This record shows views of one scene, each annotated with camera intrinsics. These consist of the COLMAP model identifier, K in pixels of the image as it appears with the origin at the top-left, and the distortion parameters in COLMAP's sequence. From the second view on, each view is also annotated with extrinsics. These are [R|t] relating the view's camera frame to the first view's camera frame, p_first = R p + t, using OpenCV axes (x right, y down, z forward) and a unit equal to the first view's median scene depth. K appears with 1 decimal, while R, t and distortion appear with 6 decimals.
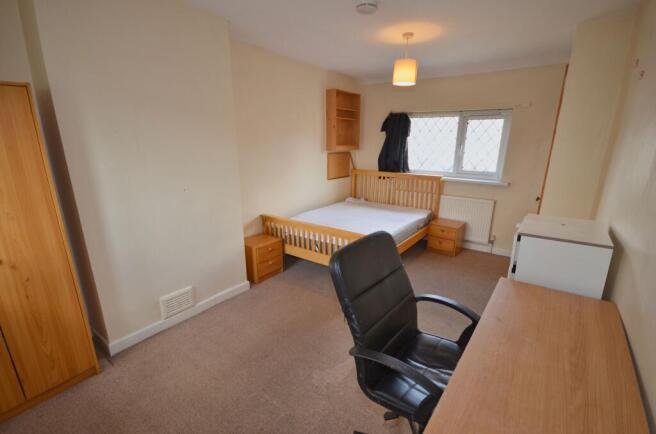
lens RADIAL K [[300.2, 0, 336.0], [0, 300.2, 218.4], [0, 0, 1]] dist [-0.000980, 0.000146]
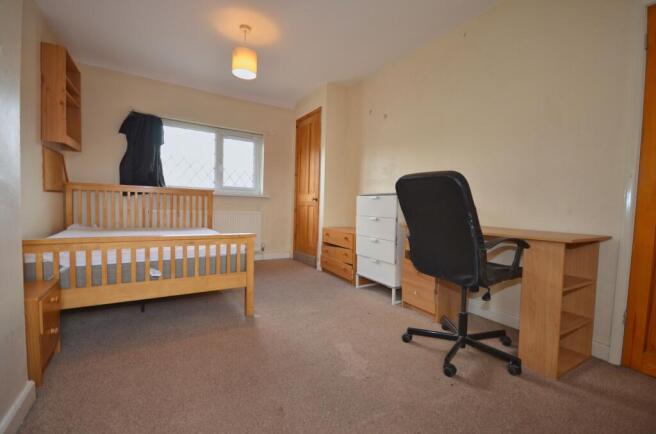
lens RADIAL K [[300.2, 0, 336.0], [0, 300.2, 218.4], [0, 0, 1]] dist [-0.000980, 0.000146]
pose [[0.364236, -0.033211, 0.930714, -0.375092], [0.213369, 0.975758, -0.048684, 0.072941], [-0.906535, 0.216318, 0.362492, 0.310596]]
